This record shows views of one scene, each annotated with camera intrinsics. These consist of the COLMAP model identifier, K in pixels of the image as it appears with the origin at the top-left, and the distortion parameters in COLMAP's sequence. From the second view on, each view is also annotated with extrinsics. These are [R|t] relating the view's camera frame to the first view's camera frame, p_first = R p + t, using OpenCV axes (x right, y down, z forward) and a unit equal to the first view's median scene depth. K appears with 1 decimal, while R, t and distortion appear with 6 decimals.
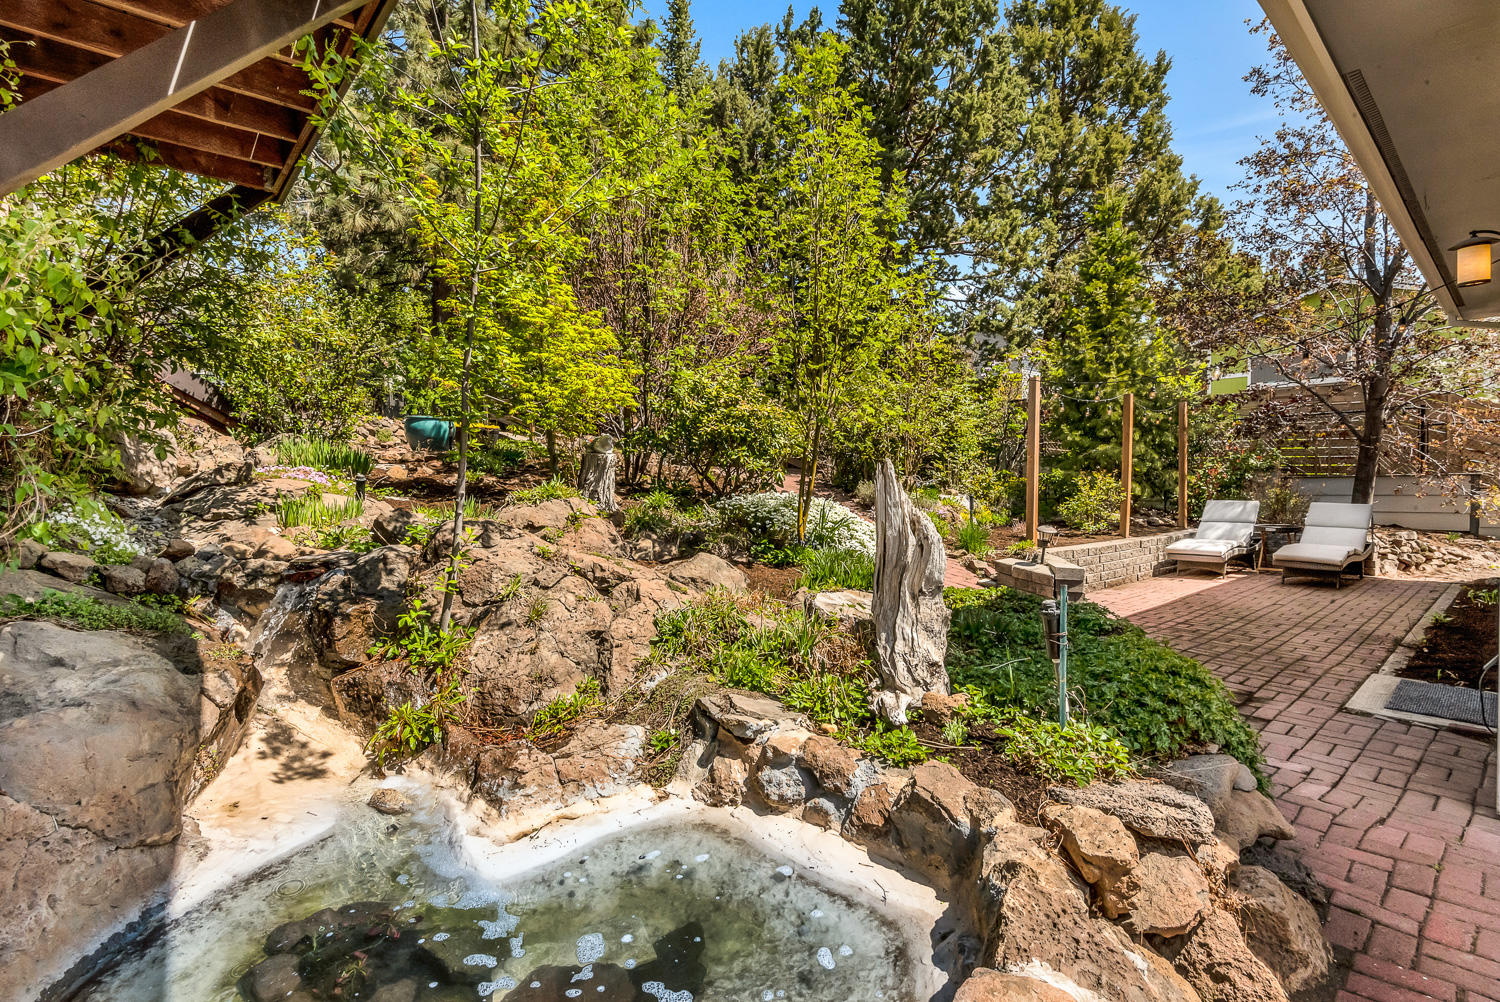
lens RADIAL K [[688.5, 0, 747.8], [0, 688.5, 525.5], [0, 0, 1]] dist [-0.000549, 0.000111]
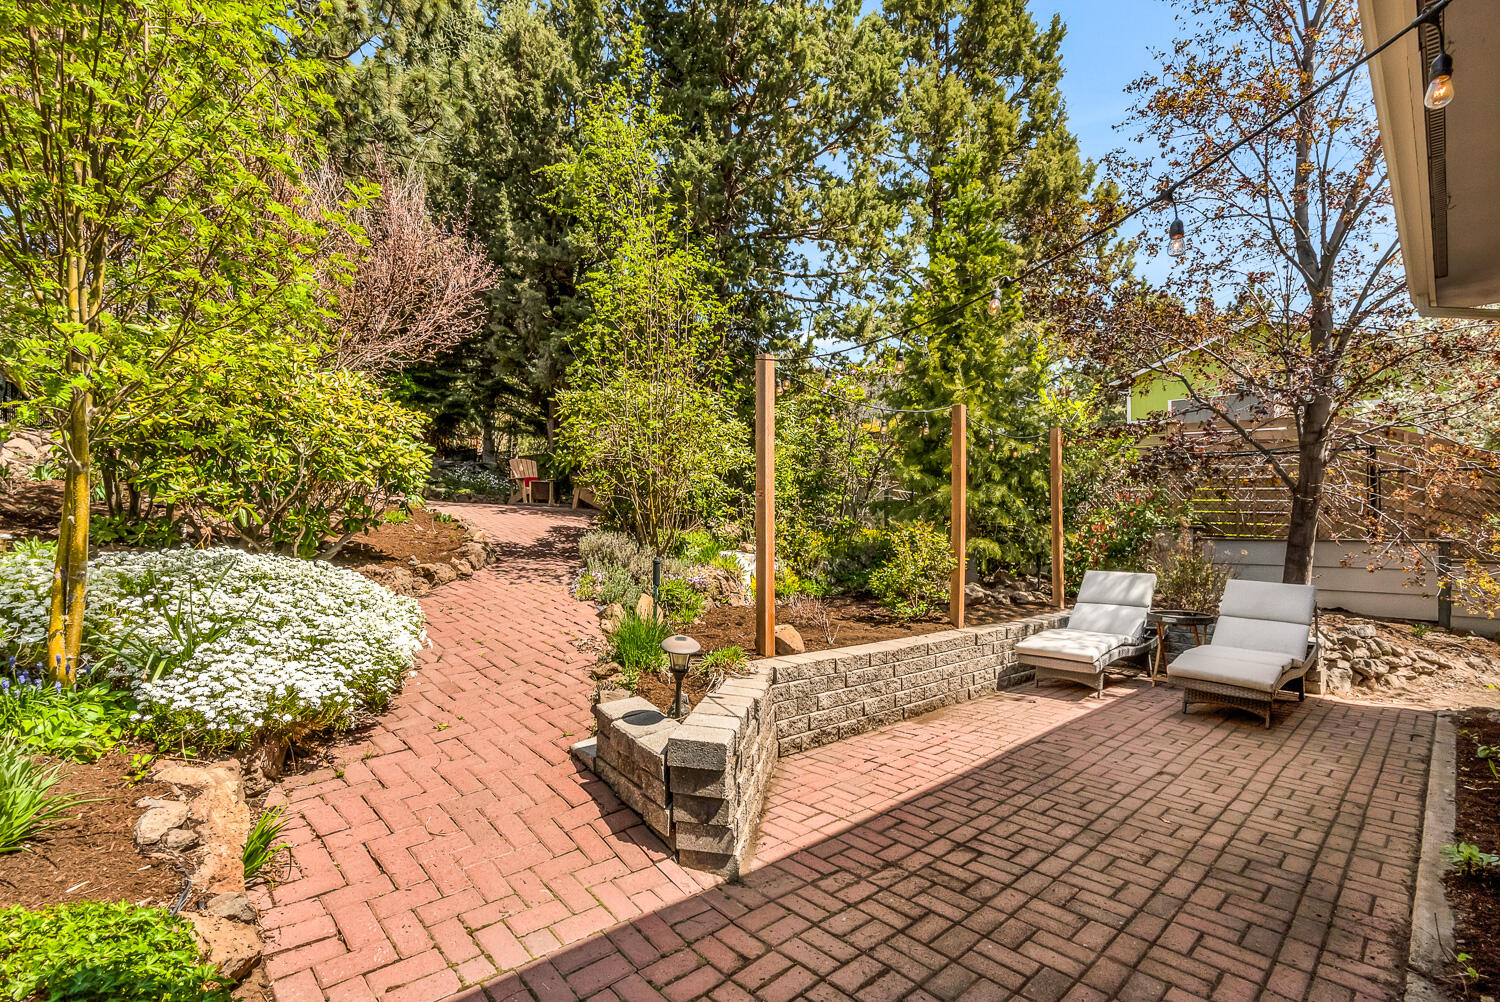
lens RADIAL K [[727.5, 0, 748.0], [0, 727.5, 535.2], [0, 0, 1]] dist [0.001551, 0.000040]
pose [[0.995685, 0.025114, 0.089335, 0.278181], [-0.020548, 0.998453, -0.051675, -0.028177], [-0.090495, 0.049616, 0.994660, 0.323000]]
